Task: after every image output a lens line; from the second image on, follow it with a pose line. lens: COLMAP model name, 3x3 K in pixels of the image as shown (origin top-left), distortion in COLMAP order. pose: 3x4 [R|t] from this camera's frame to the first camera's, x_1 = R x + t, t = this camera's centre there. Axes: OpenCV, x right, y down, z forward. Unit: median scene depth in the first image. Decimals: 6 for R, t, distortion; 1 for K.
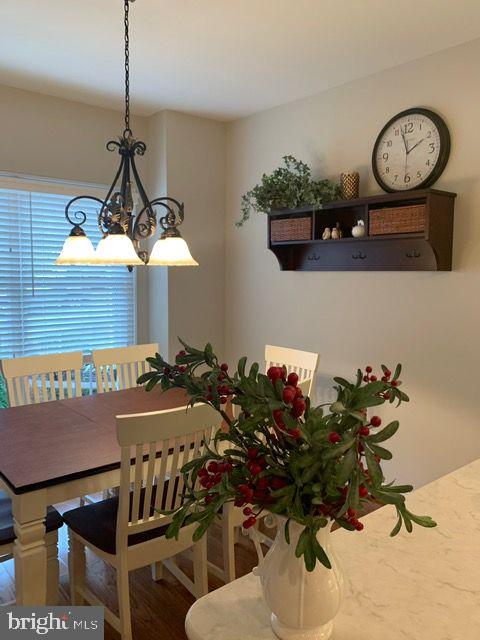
lens RADIAL K [[483.3, 0, 237.3], [0, 483.3, 318.9], [0, 0, 1]] dist [0.050931, -0.099245]
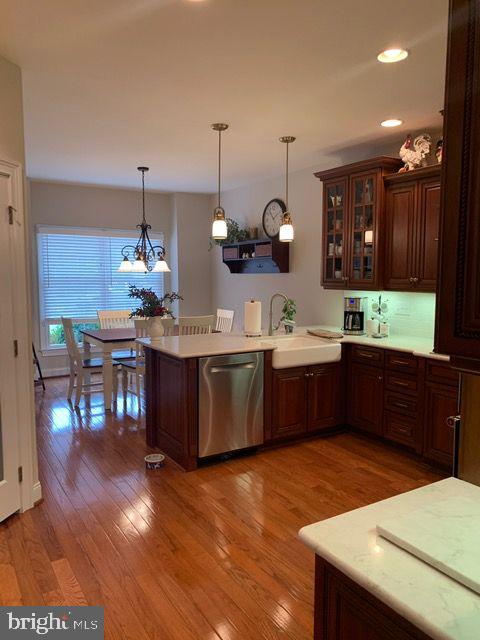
lens RADIAL K [[477.0, 0, 248.8], [0, 477.0, 323.8], [0, 0, 1]] dist [-0.000389, -0.003145]
pose [[0.991977, 0.006099, -0.126270, 0.533893], [-0.005692, 0.999977, 0.003580, 0.127081], [0.126289, -0.002833, 0.991989, -1.196762]]
